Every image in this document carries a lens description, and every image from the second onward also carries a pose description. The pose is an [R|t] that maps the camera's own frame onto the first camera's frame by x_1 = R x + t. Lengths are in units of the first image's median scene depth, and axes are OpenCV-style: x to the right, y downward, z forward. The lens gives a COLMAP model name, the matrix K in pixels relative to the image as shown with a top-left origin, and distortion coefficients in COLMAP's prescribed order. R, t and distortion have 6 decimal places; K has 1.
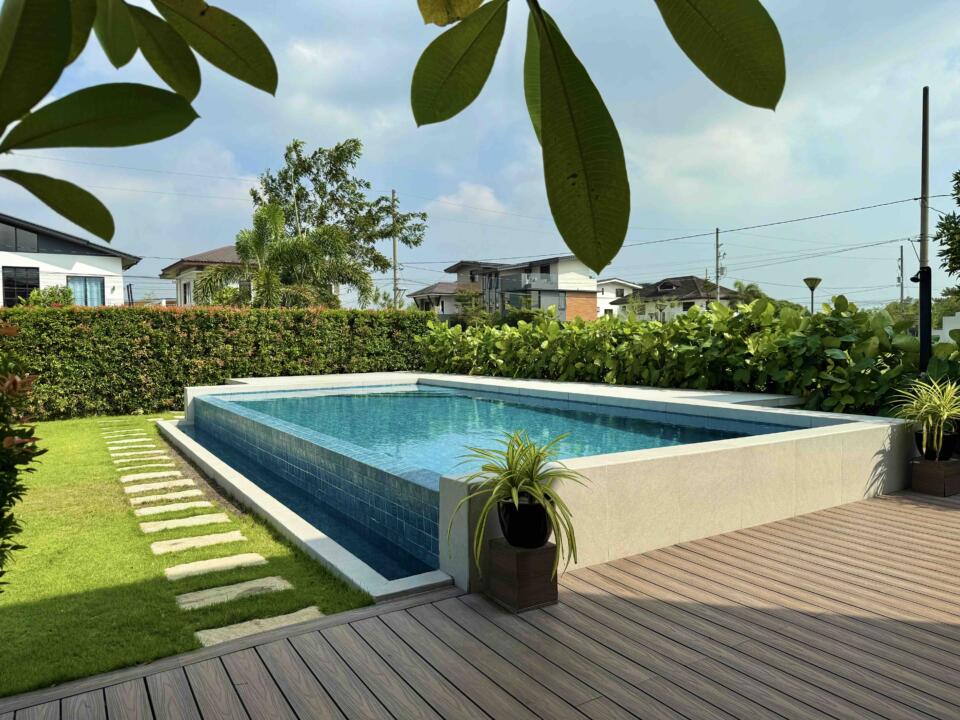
lens RADIAL K [[677.0, 0, 480.0], [0, 677.0, 360.0], [0, 0, 1]] dist [0.092691, -0.144175]
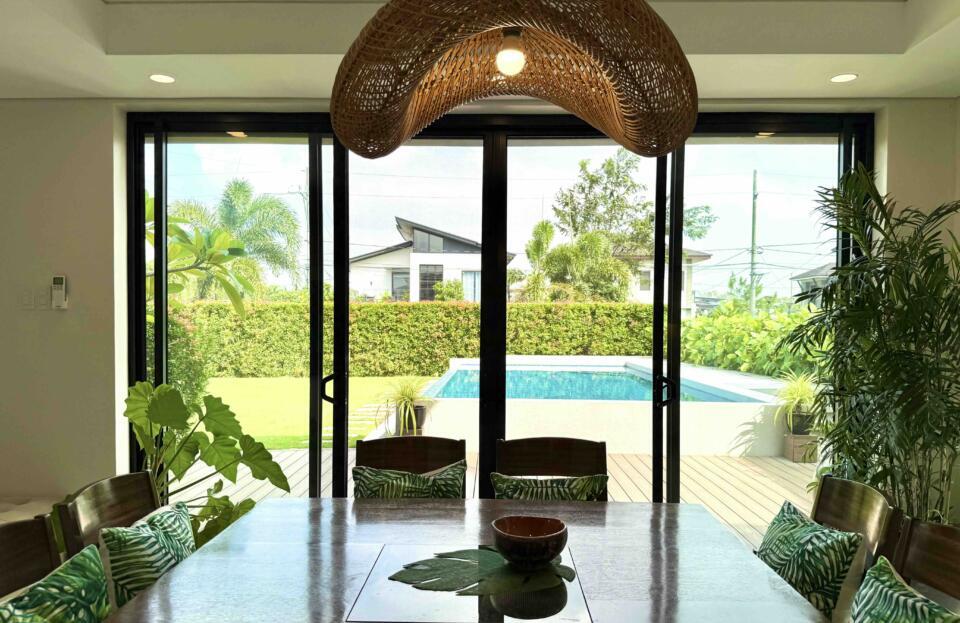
lens RADIAL K [[711.4, 0, 480.6], [0, 711.4, 337.5], [0, 0, 1]] dist [0.081807, 0.001554]
pose [[0.839563, 0.030639, -0.542397, 0.357352], [-0.036113, 0.999348, 0.000553, -0.006534], [0.542061, 0.019123, 0.840122, -0.191887]]
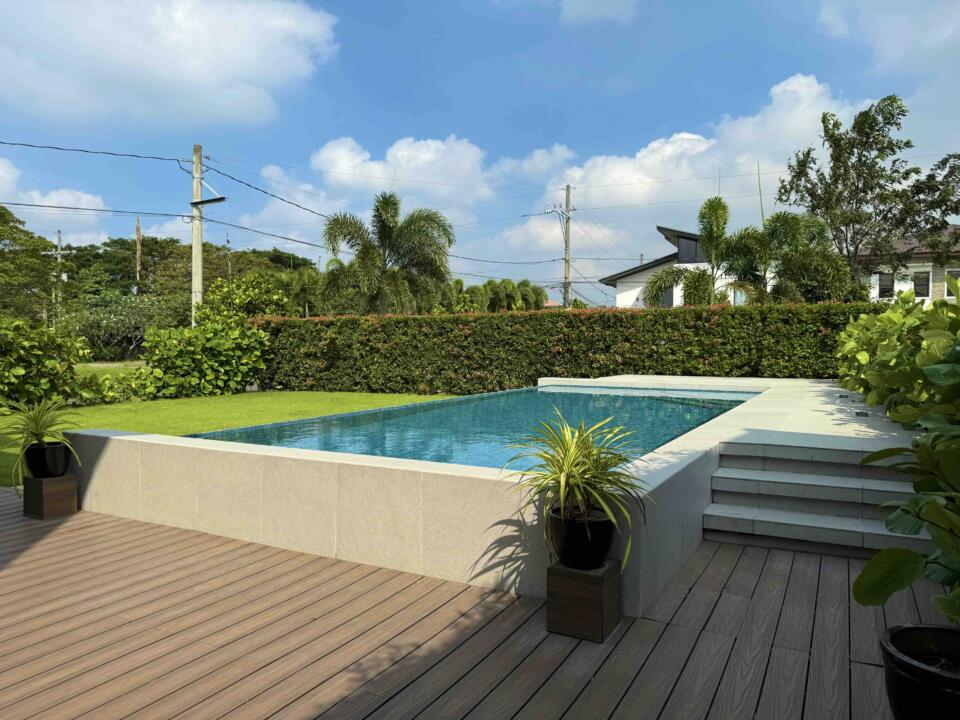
lens RADIAL K [[677.0, 0, 480.0], [0, 677.0, 360.0], [0, 0, 1]] dist [0.092691, -0.144175]
pose [[0.484178, 0.036641, -0.874202, 0.437797], [-0.035319, 0.999127, 0.022315, -0.010434], [0.874257, 0.020072, 0.485049, 0.267275]]
